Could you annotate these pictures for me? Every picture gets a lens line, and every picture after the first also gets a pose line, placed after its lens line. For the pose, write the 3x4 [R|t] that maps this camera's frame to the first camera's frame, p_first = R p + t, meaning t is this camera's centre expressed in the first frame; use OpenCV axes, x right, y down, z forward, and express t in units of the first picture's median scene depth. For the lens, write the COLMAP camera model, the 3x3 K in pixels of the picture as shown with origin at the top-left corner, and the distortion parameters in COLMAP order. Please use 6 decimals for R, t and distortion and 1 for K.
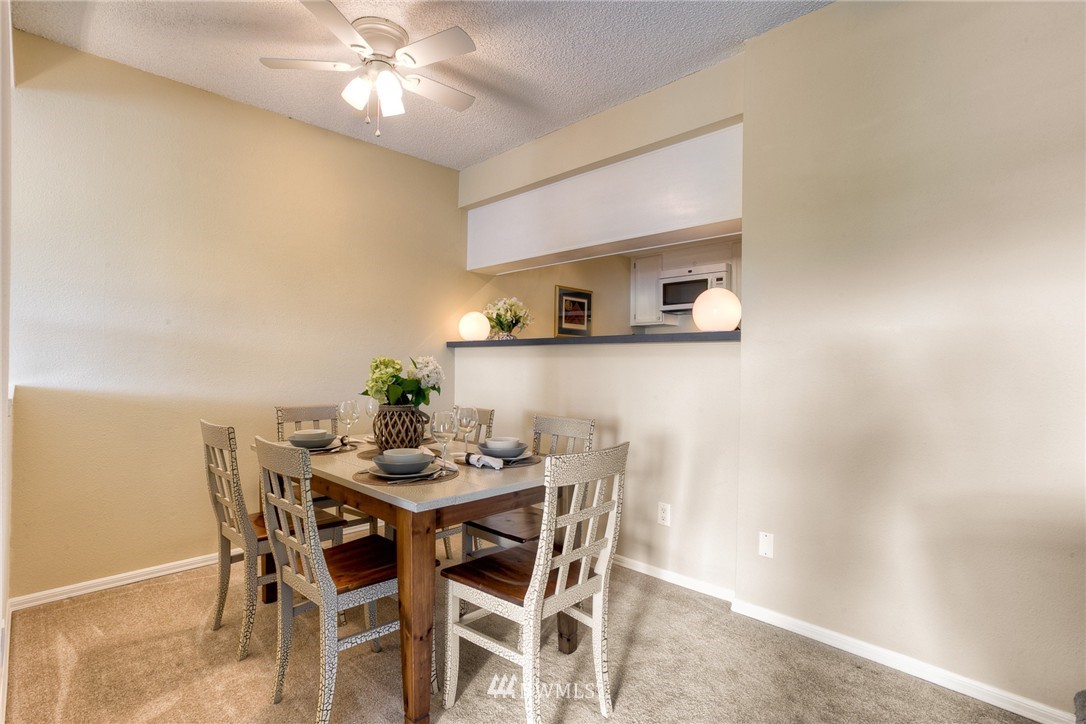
lens RADIAL K [[533.6, 0, 542.0], [0, 533.6, 366.5], [0, 0, 1]] dist [-0.033475, 0.011264]
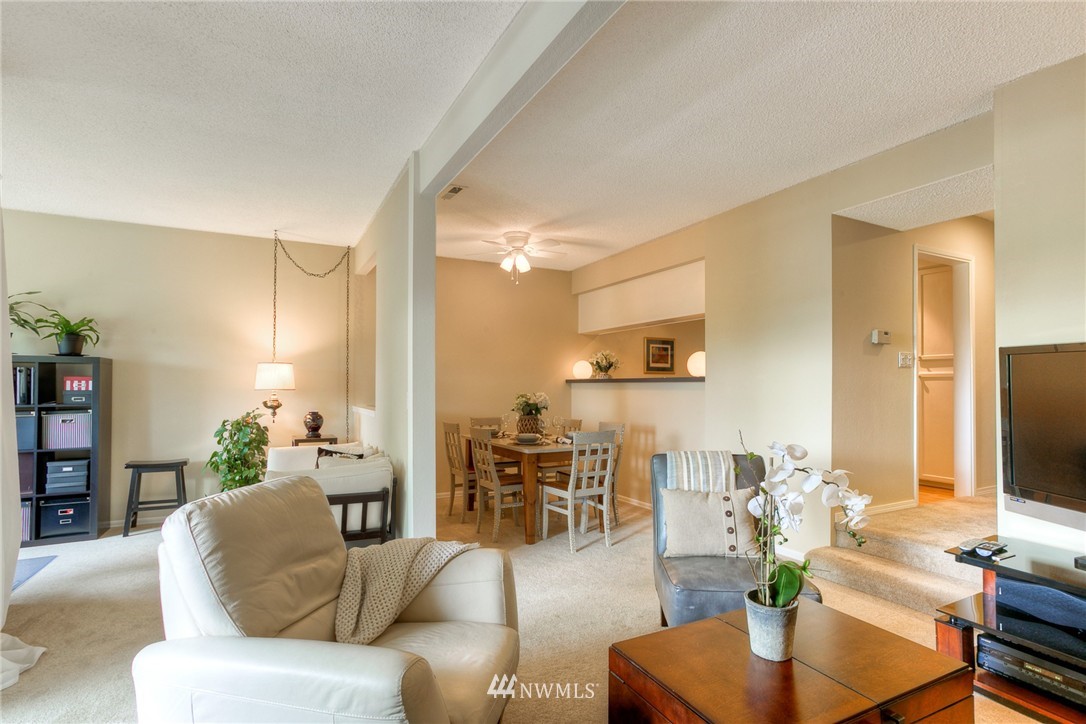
lens RADIAL K [[533.6, 0, 536.2], [0, 533.6, 375.7], [0, 0, 1]] dist [-0.033475, 0.011264]
pose [[0.953338, -0.020156, -0.301233, 0.331519], [0.011676, 0.999484, -0.029925, -0.017845], [0.301681, 0.025012, 0.953081, -0.833364]]
